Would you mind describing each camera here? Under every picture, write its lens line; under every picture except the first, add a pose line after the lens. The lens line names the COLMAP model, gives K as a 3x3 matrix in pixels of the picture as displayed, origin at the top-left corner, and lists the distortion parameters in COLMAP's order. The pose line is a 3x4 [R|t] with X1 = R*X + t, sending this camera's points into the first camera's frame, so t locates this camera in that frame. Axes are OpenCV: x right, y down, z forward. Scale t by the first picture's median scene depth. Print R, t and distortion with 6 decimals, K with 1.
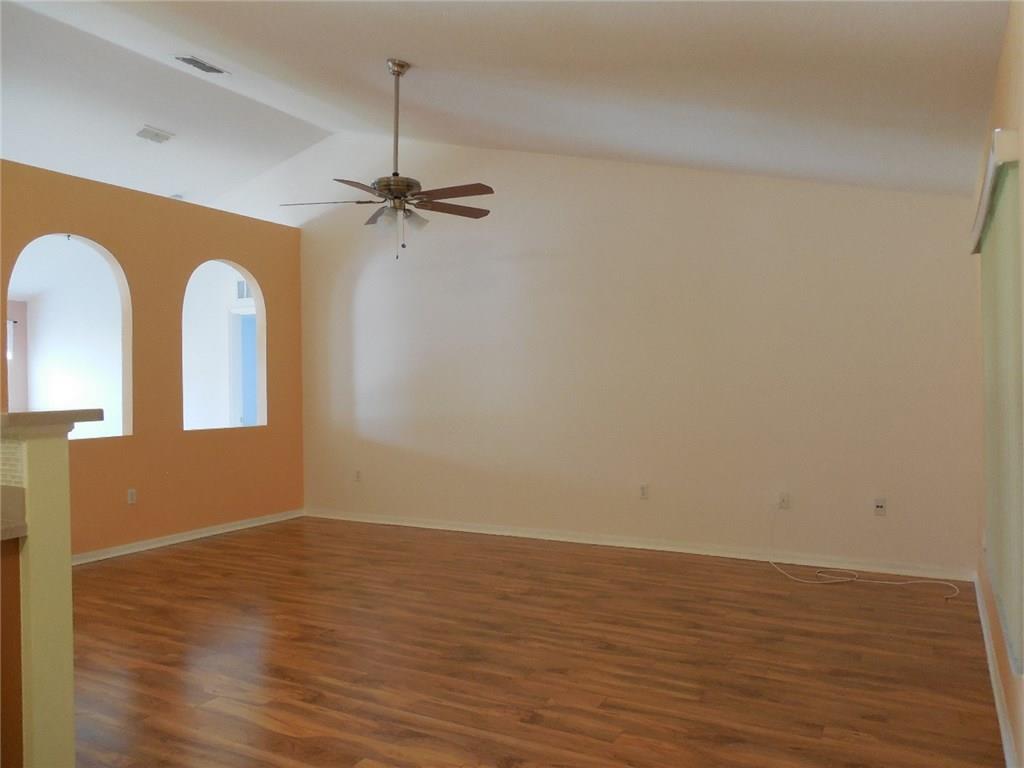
lens RADIAL K [[757.8, 0, 492.4], [0, 757.8, 380.5], [0, 0, 1]] dist [0.001780, -0.001843]
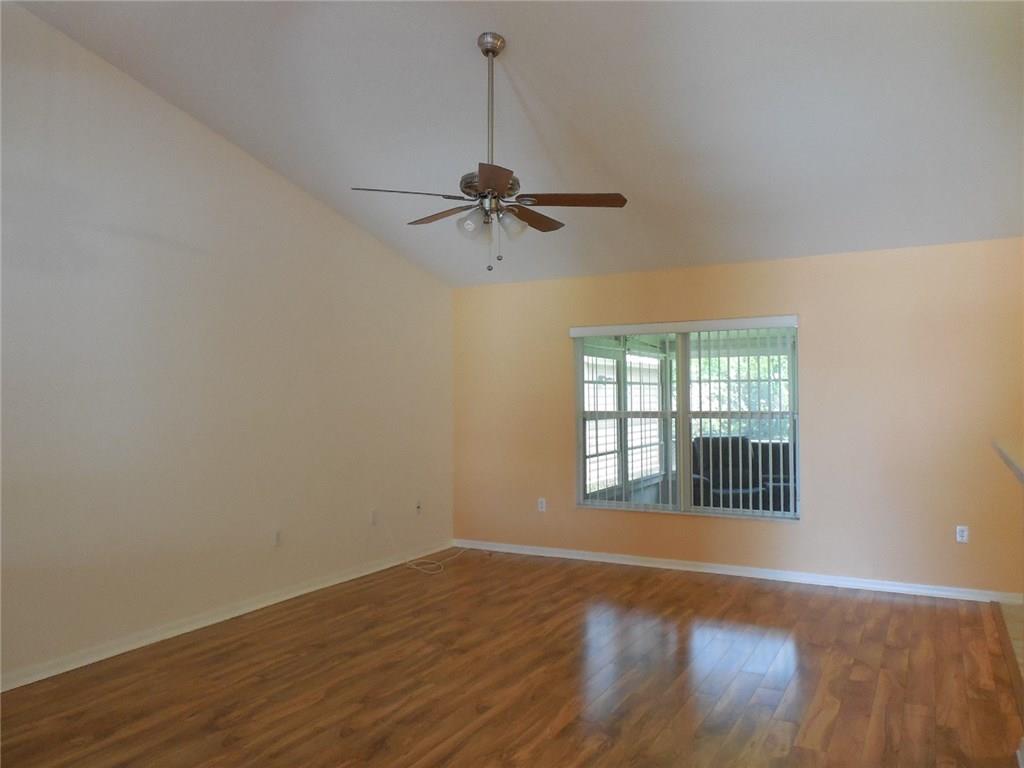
lens RADIAL K [[776.0, 0, 512.0], [0, 776.0, 384.0], [0, 0, 1]] dist [0.002298, -0.001195]
pose [[-0.020643, 0.028392, 0.999384, -0.938311], [0.004219, 0.999590, -0.028311, -0.010309], [-0.999778, 0.003632, -0.020754, 0.955866]]
